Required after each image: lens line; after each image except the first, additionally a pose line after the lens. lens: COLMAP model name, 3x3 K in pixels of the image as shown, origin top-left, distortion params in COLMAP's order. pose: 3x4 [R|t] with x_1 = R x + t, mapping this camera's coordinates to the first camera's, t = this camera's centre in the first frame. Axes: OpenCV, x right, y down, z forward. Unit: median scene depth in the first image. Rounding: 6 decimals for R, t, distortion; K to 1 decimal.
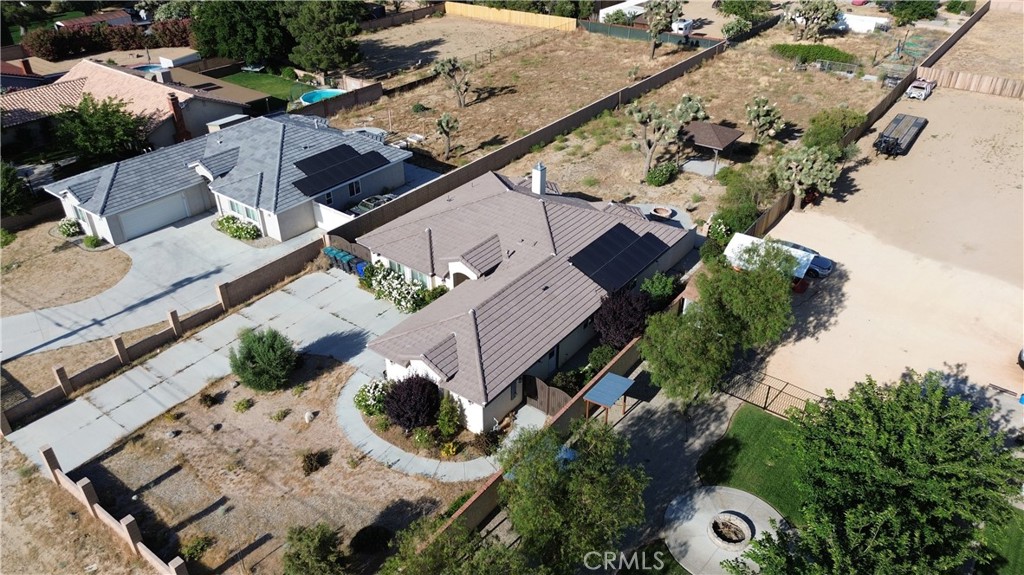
lens RADIAL K [[726.7, 0, 515.1], [0, 726.7, 286.3], [0, 0, 1]] dist [0.065497, -0.063567]
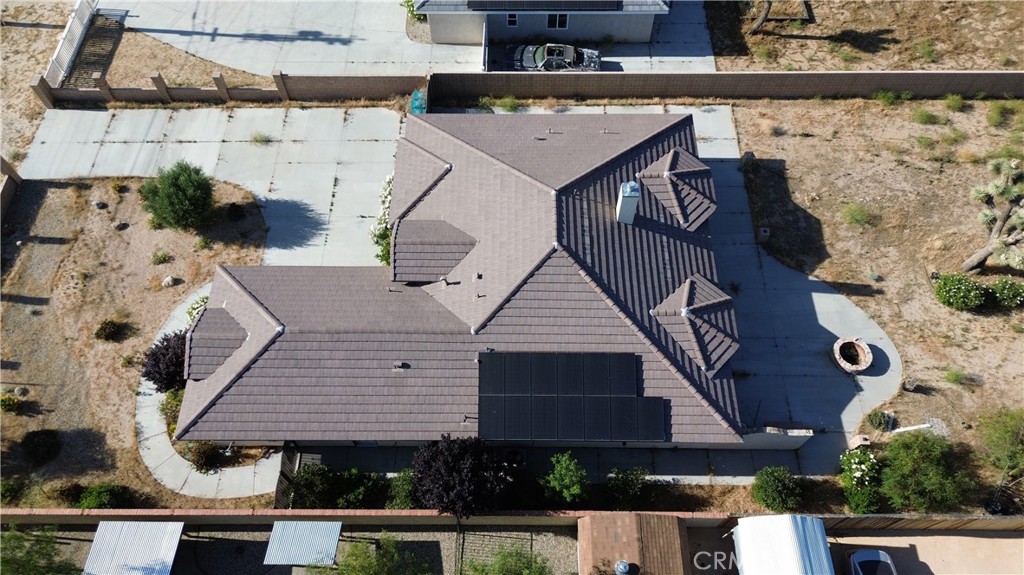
lens RADIAL K [[726.7, 0, 515.1], [0, 726.7, 286.3], [0, 0, 1]] dist [0.065497, -0.063567]
pose [[0.591894, 0.691912, -0.413423, 0.292928], [-0.423656, 0.703421, 0.570714, -0.424873], [0.685694, -0.162653, 0.709484, 0.504545]]
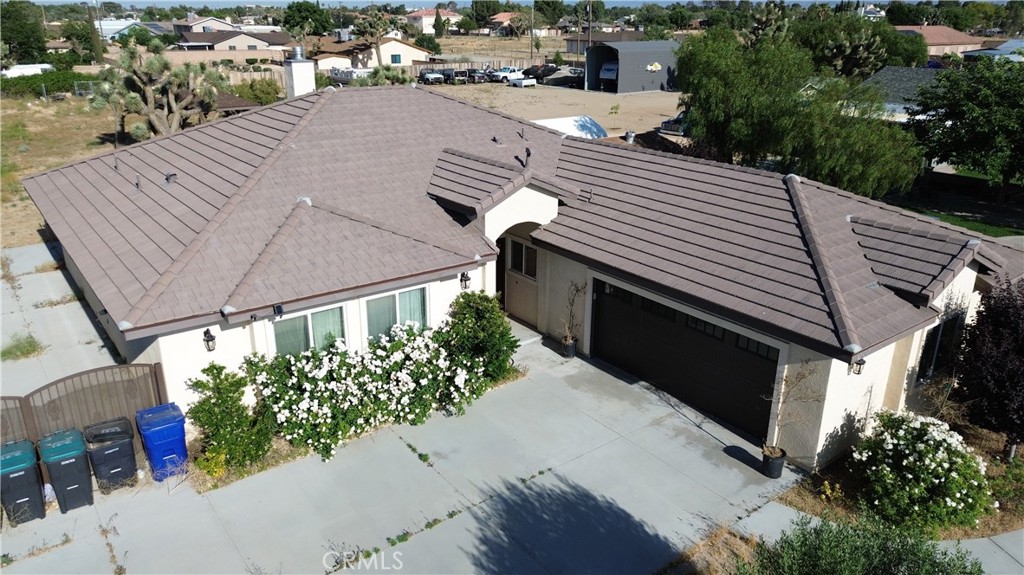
lens RADIAL K [[726.7, 0, 515.1], [0, 726.7, 286.3], [0, 0, 1]] dist [0.065497, -0.063567]
pose [[0.272840, -0.332737, 0.902687, -0.406300], [0.504119, 0.848603, 0.160429, -0.048979], [-0.819404, 0.411290, 0.399272, 0.785212]]
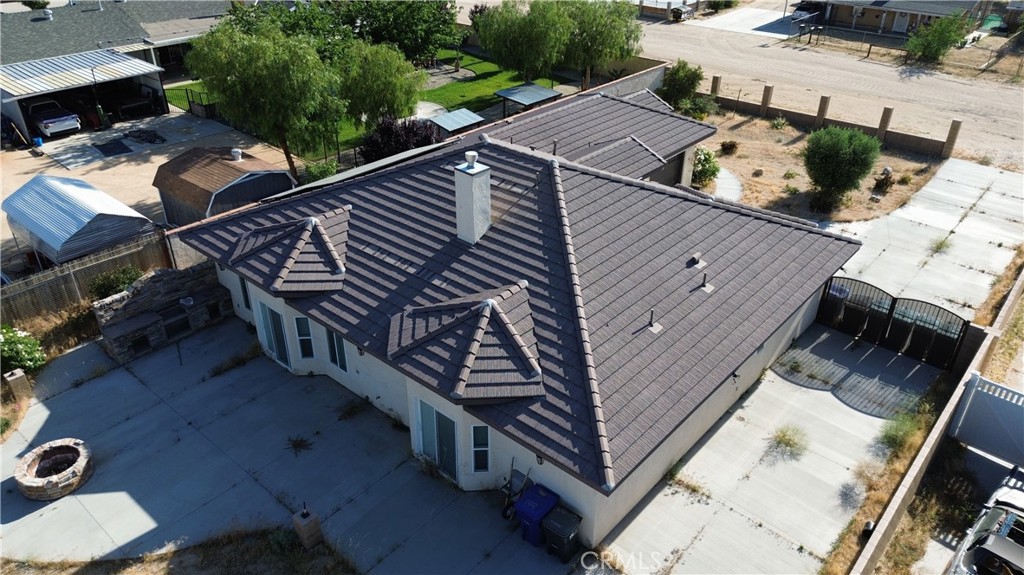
lens RADIAL K [[726.7, 0, 515.1], [0, 726.7, 286.3], [0, 0, 1]] dist [0.065497, -0.063567]
pose [[-0.997017, -0.049991, 0.058797, -0.016140], [0.029130, 0.461734, 0.886540, -0.497420], [-0.071468, 0.885608, -0.458901, 1.273917]]
